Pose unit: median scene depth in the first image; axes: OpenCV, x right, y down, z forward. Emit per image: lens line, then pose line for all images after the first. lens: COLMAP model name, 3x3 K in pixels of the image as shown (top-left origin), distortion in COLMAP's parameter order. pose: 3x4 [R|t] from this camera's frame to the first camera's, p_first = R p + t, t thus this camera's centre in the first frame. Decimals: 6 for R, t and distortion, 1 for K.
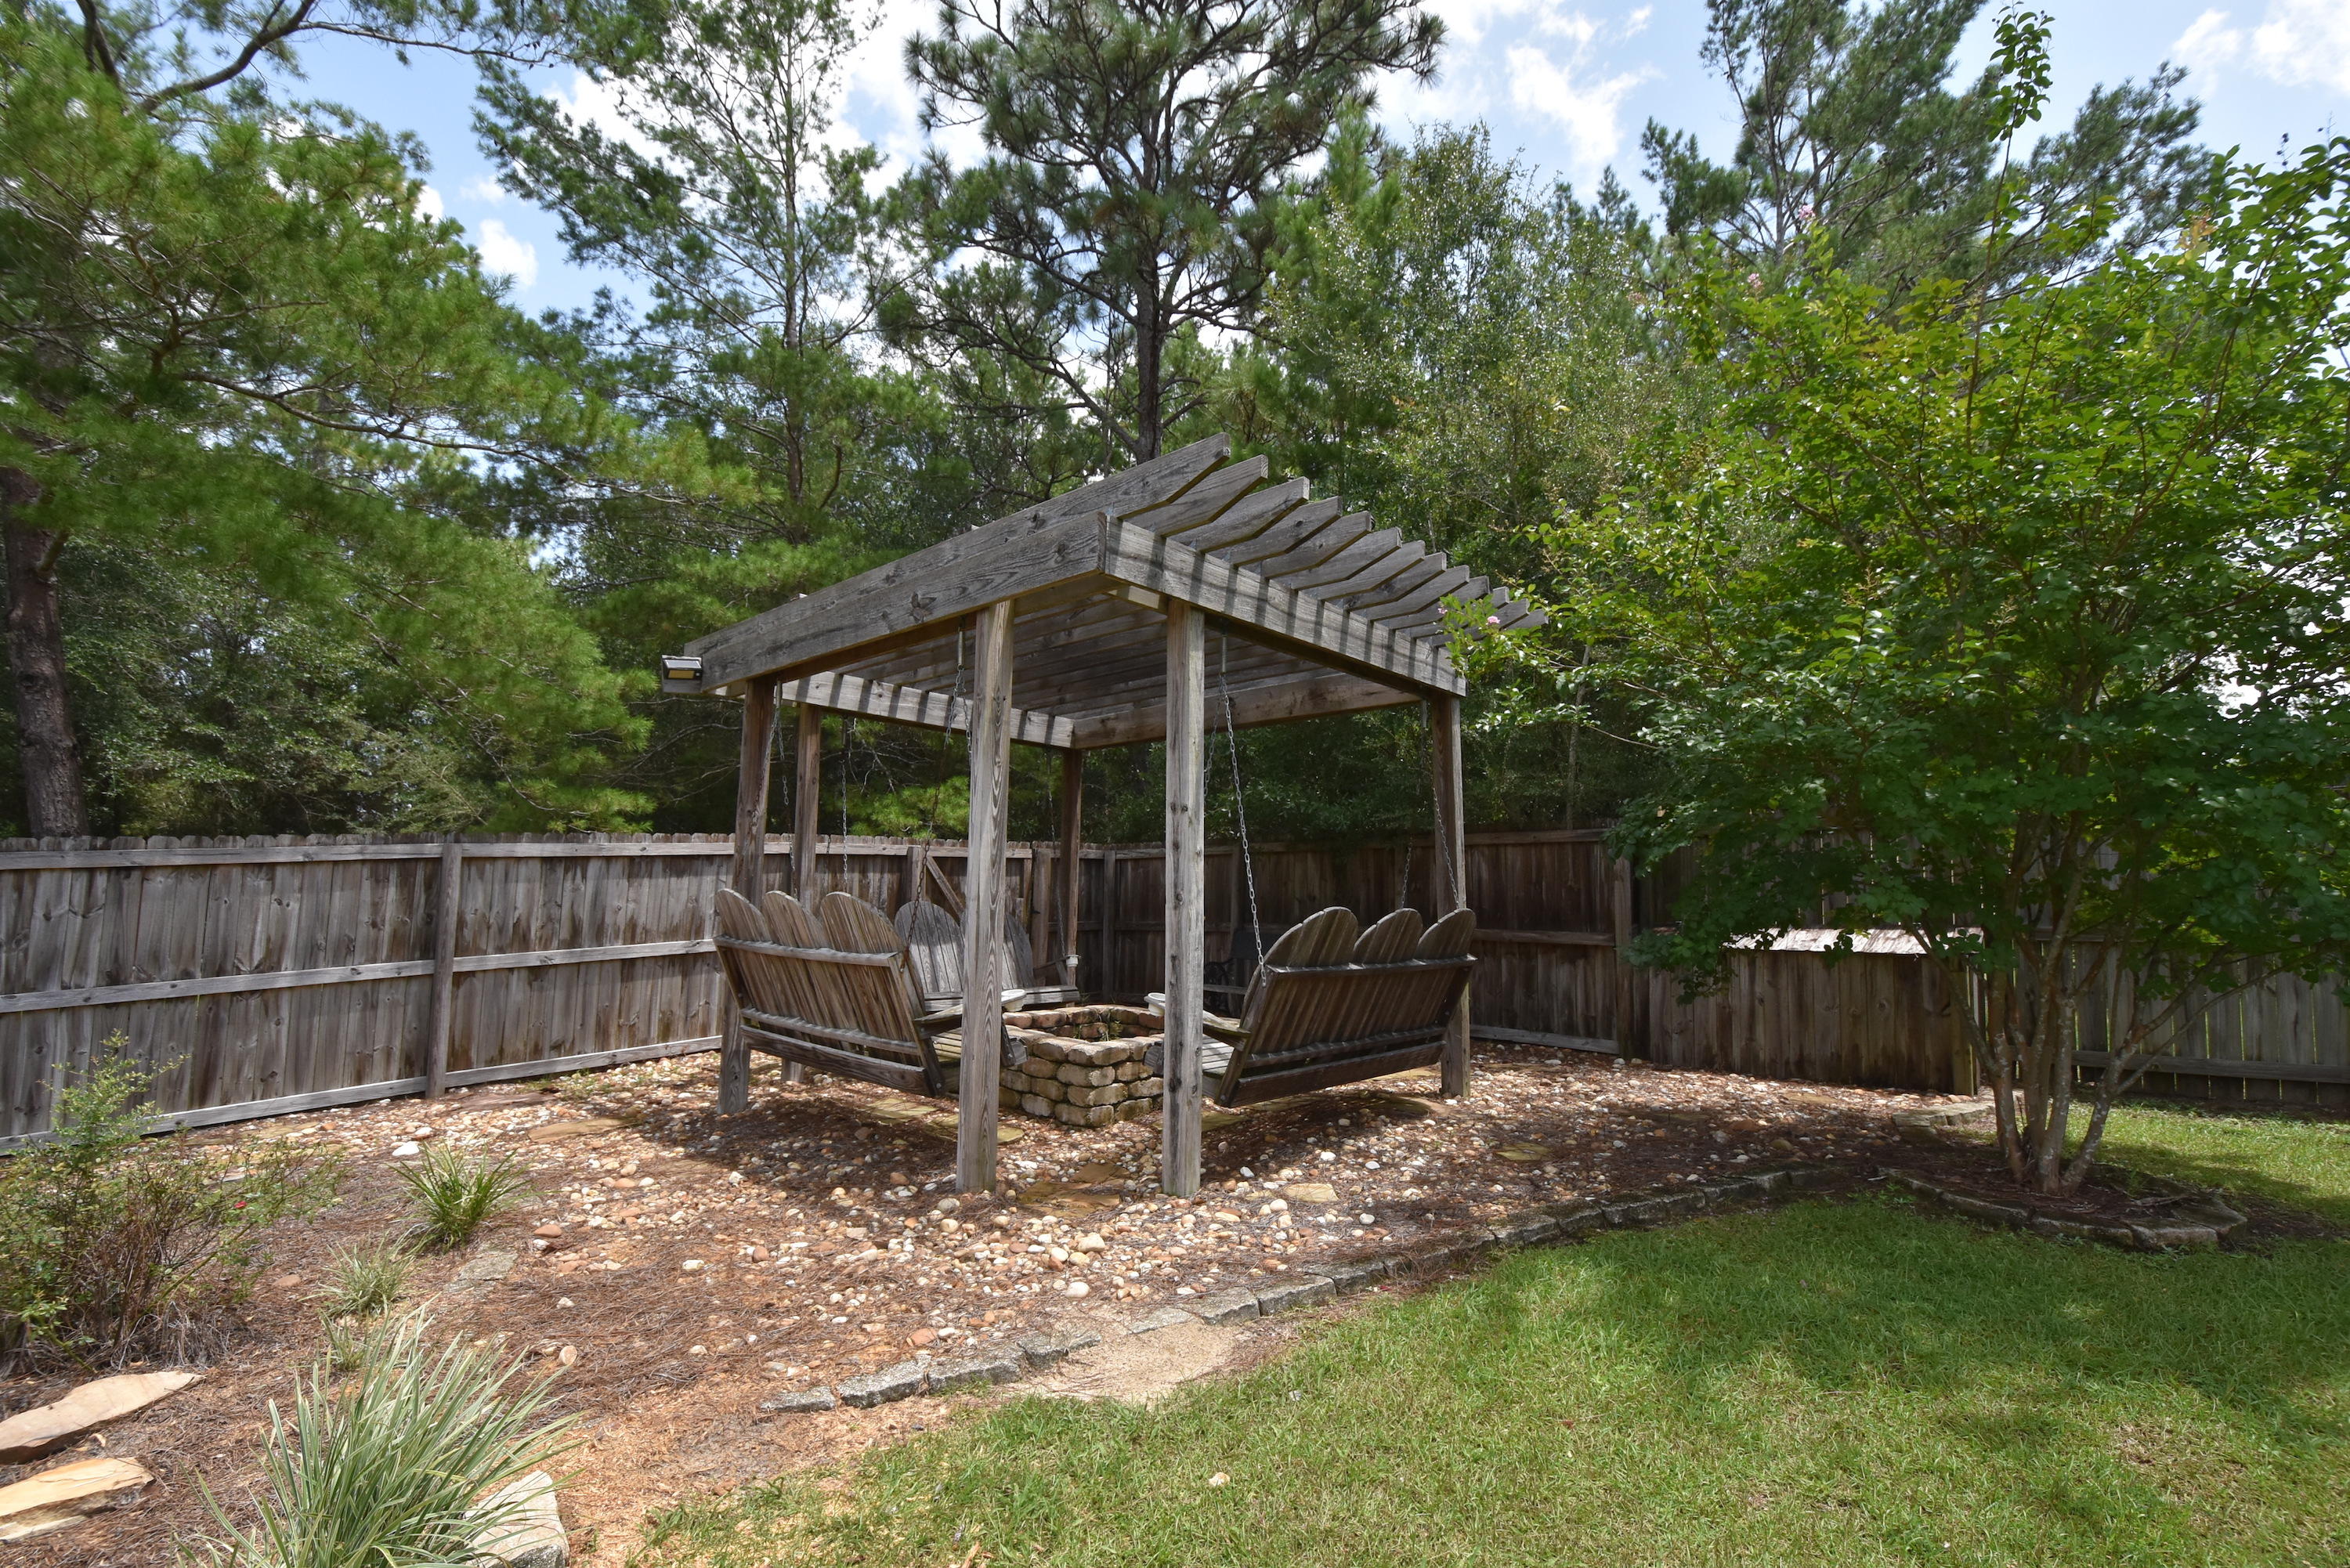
lens RADIAL K [[1039.9, 0, 1173.4], [0, 1039.9, 807.7], [0, 0, 1]] dist [0.010127, -0.017652]
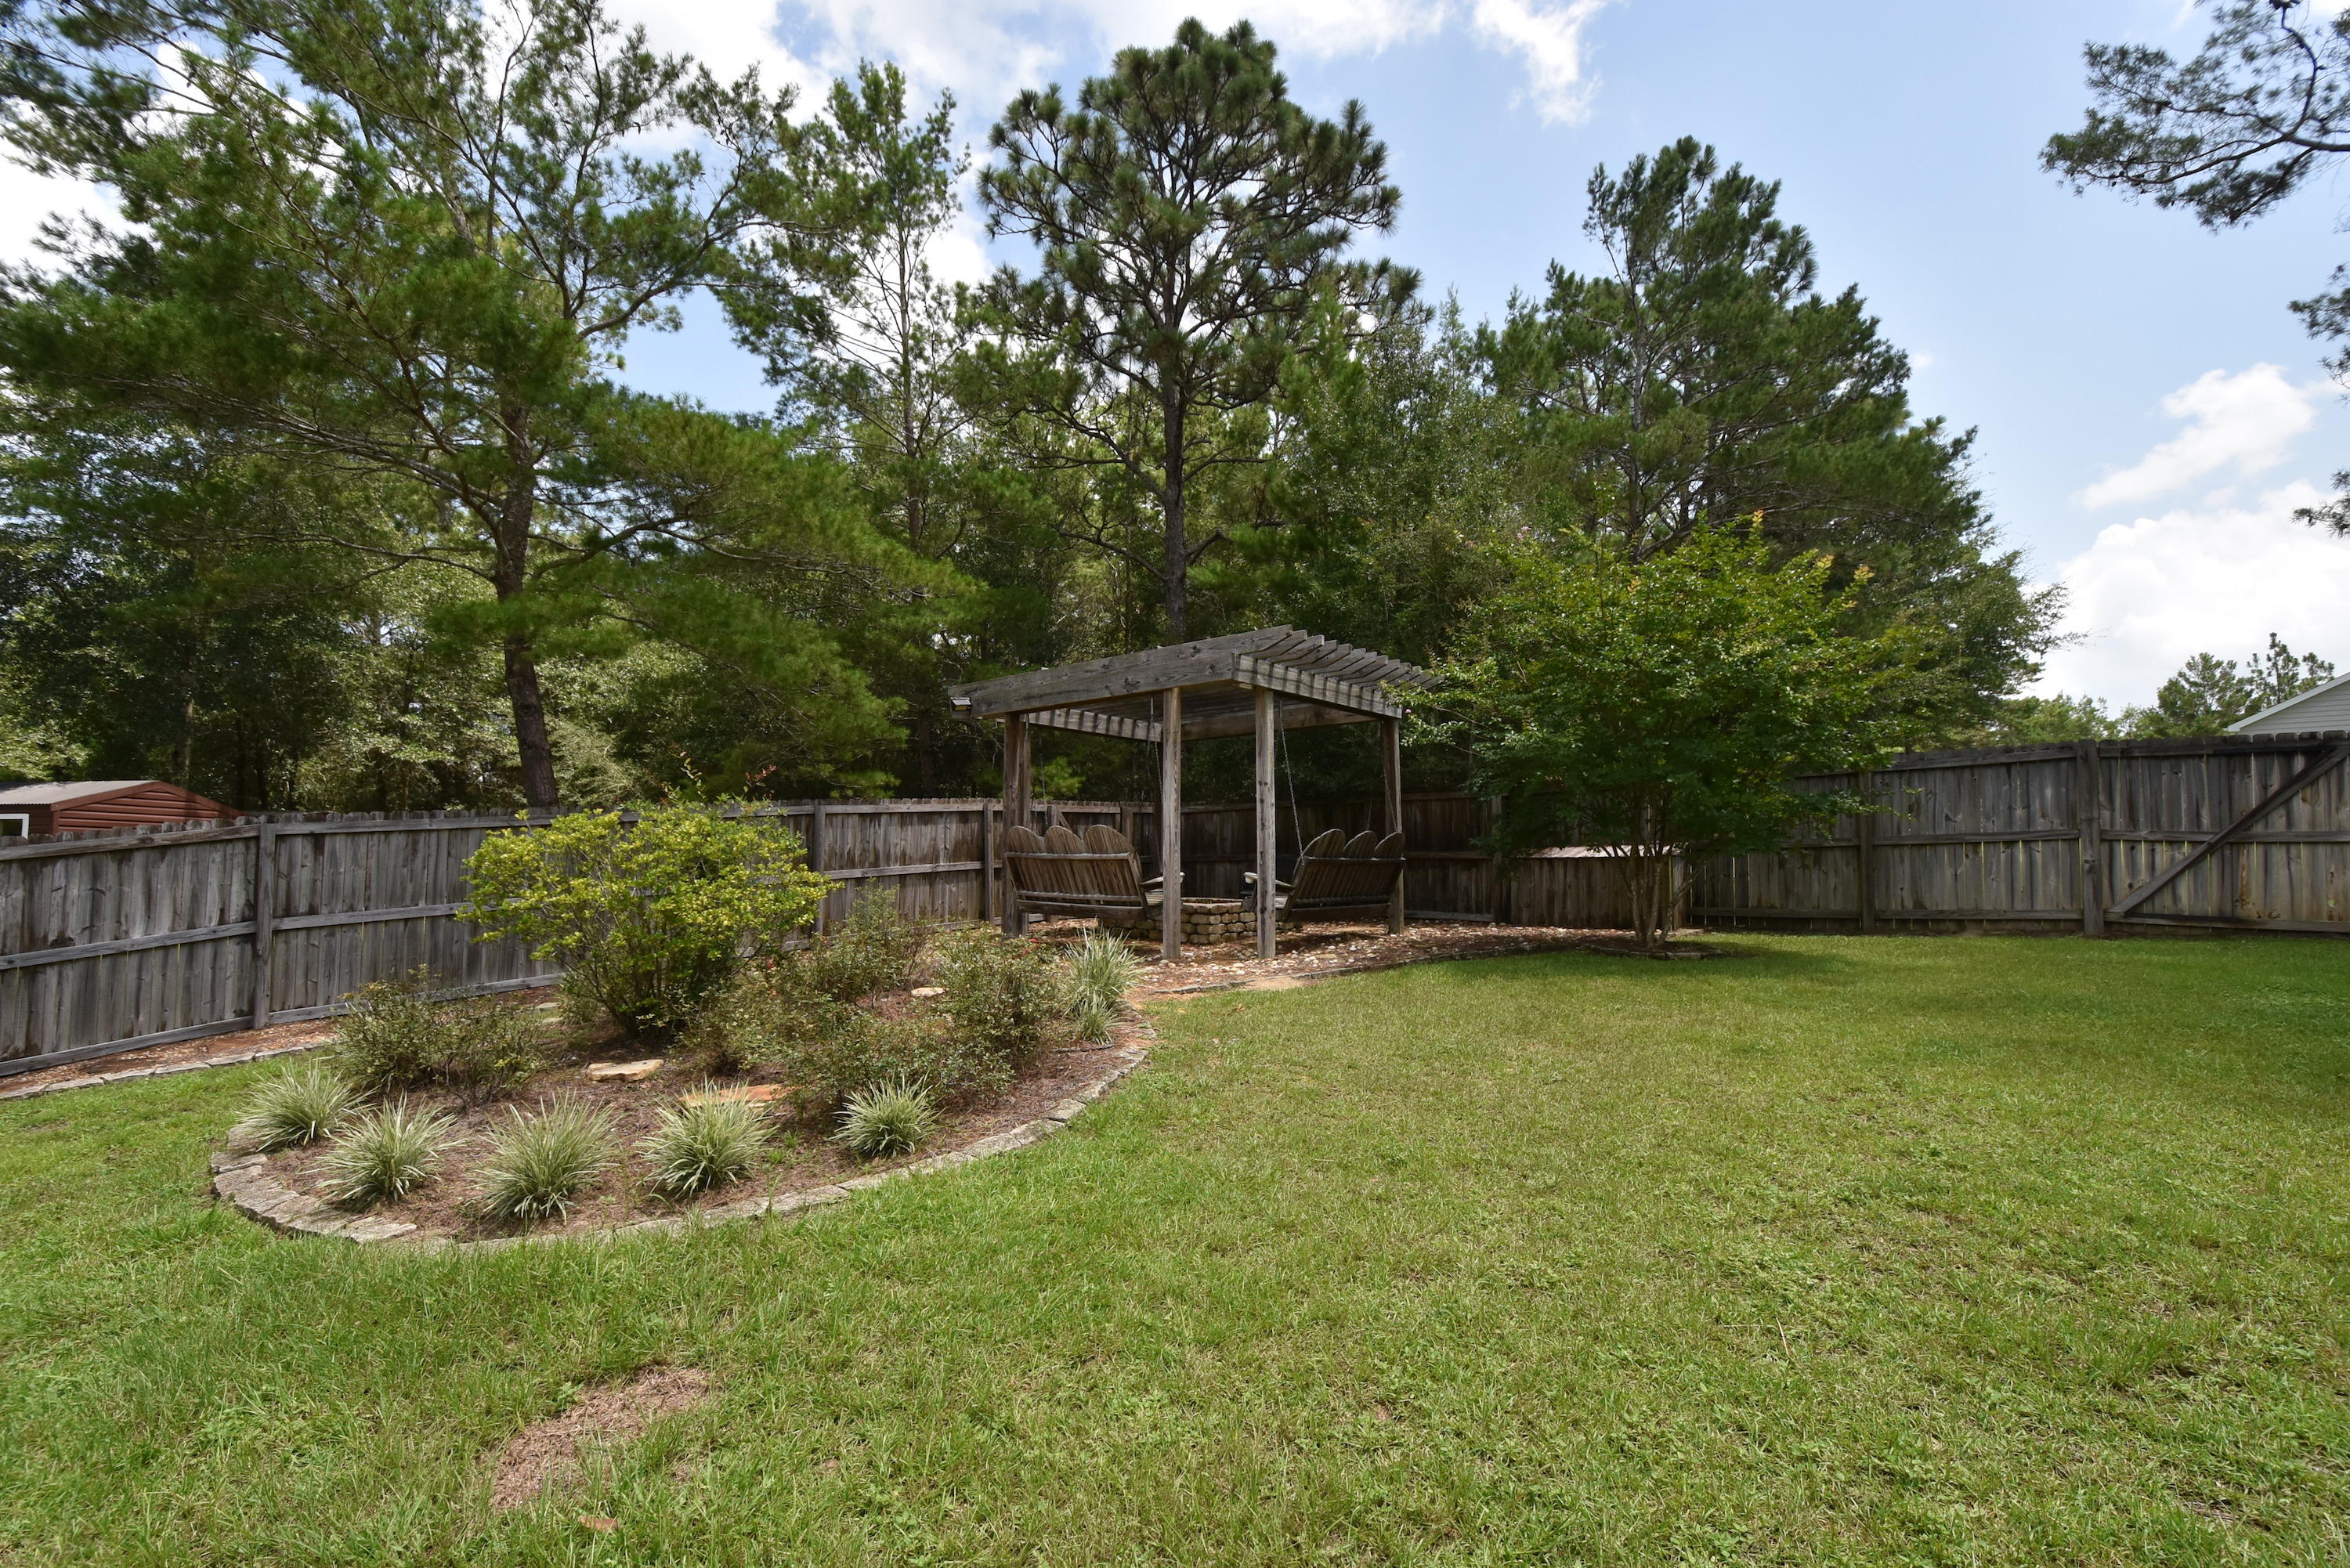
lens RADIAL K [[1039.9, 0, 1173.4], [0, 1039.9, 807.7], [0, 0, 1]] dist [0.010127, -0.017652]
pose [[0.999576, -0.010474, 0.027167, -0.174647], [0.009475, 0.999283, 0.036650, -0.021997], [-0.027532, -0.036377, 0.998959, -0.836860]]
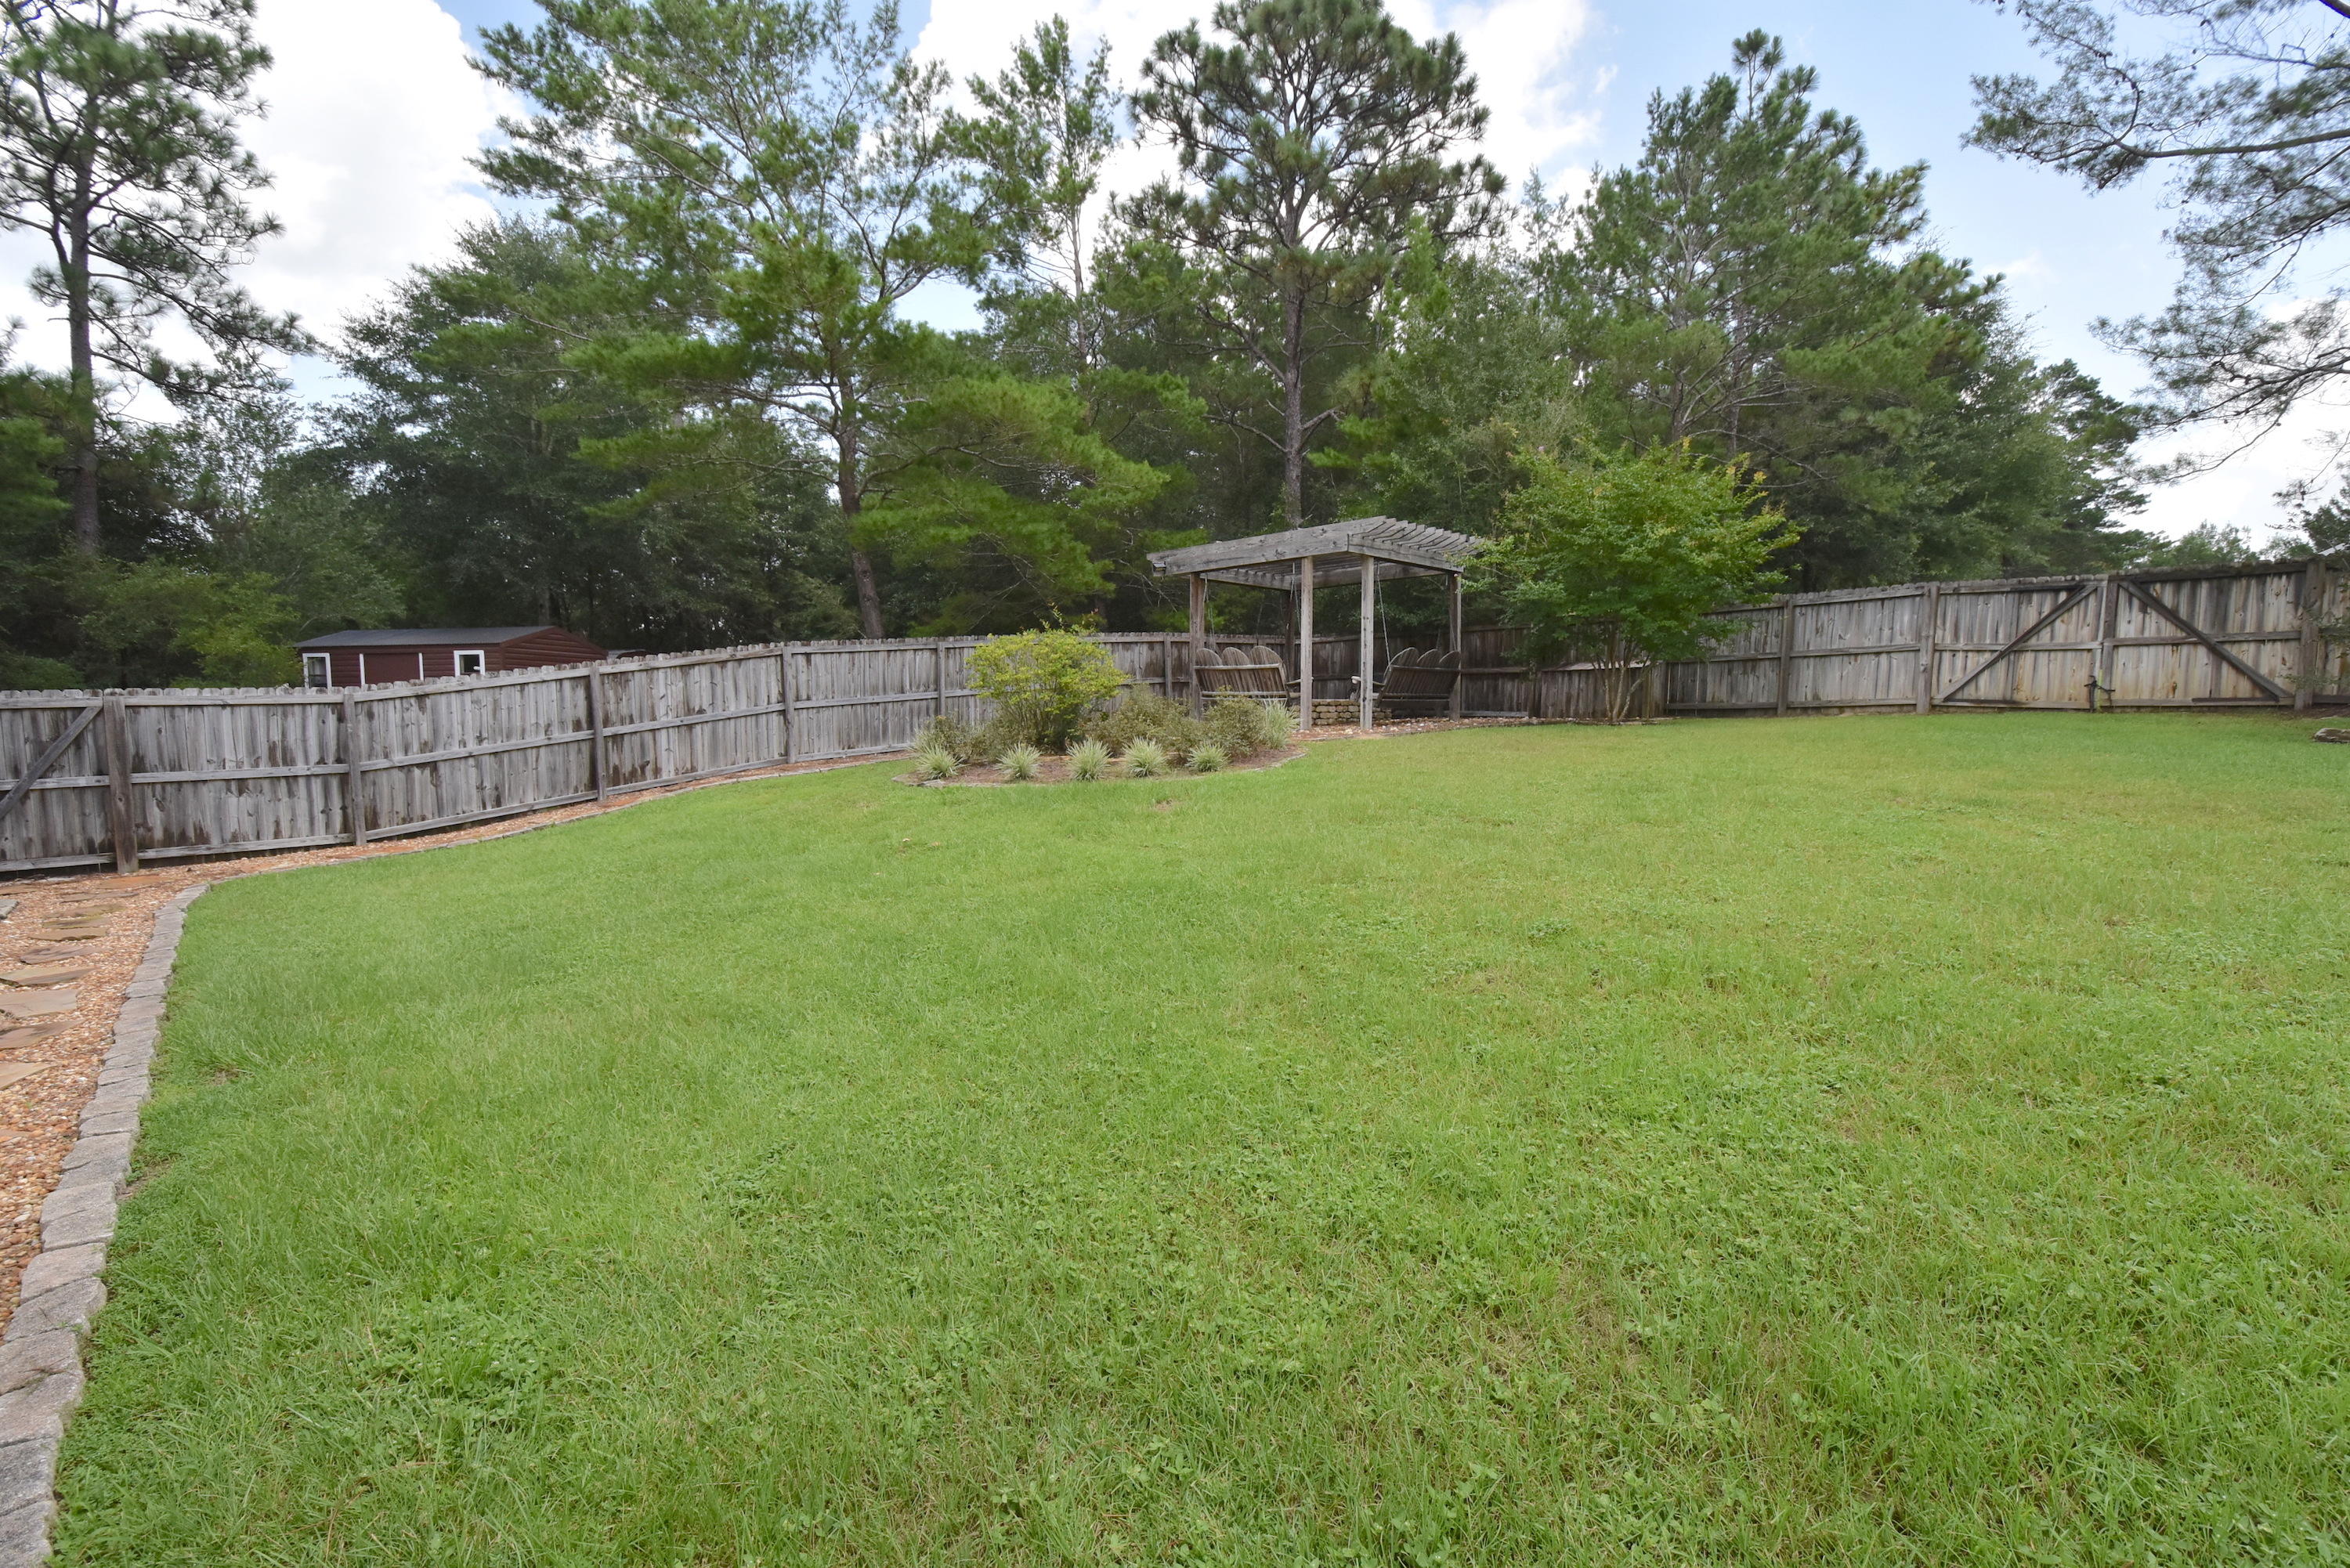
lens RADIAL K [[1039.9, 0, 1173.4], [0, 1039.9, 807.7], [0, 0, 1]] dist [0.010127, -0.017652]
pose [[0.997956, -0.009187, -0.063247, -0.297432], [0.020639, 0.982917, 0.182890, -0.018005], [0.060486, -0.183821, 0.981097, -1.784341]]
